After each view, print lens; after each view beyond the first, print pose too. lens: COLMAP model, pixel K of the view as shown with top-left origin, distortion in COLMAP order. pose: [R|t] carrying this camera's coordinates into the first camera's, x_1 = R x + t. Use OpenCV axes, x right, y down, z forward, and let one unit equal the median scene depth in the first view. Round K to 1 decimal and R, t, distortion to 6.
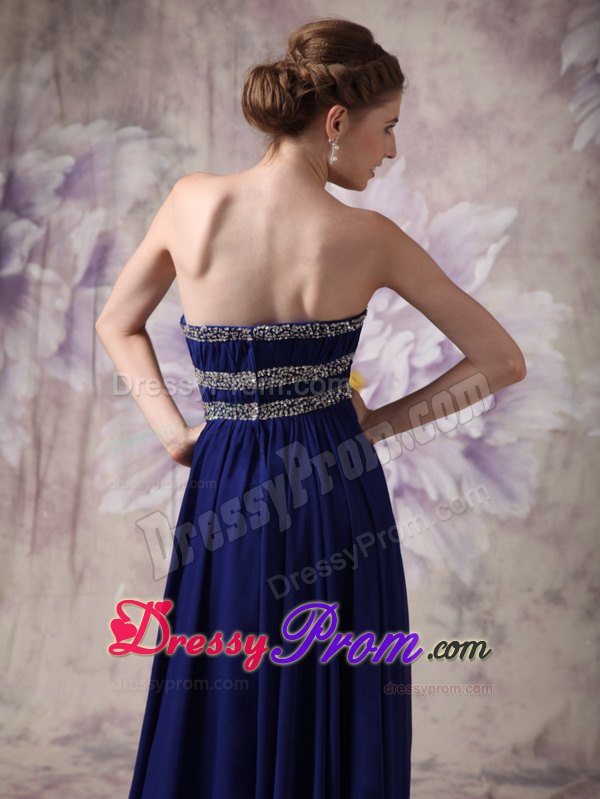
lens RADIAL K [[1955.0, 0, 277.2], [0, 1955.0, 437.4], [0, 0, 1]] dist [0.409623, 0.000000]
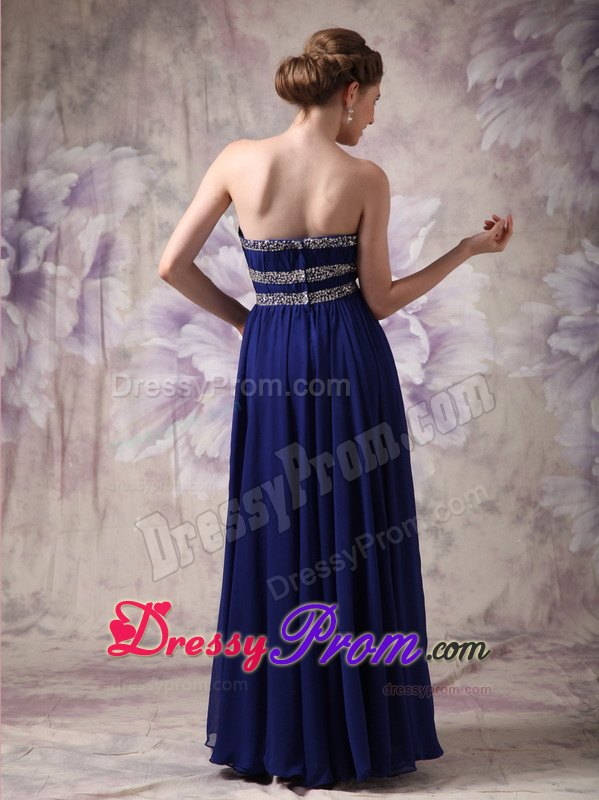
lens RADIAL K [[2145.8, 0, 262.9], [0, 2145.8, 433.5], [0, 0, 1]] dist [0.494112, 0.000000]
pose [[0.995788, -0.051440, 0.075900, -0.099346], [0.056150, 0.996540, -0.061284, 0.107230], [-0.072485, 0.065287, 0.995230, -0.330728]]
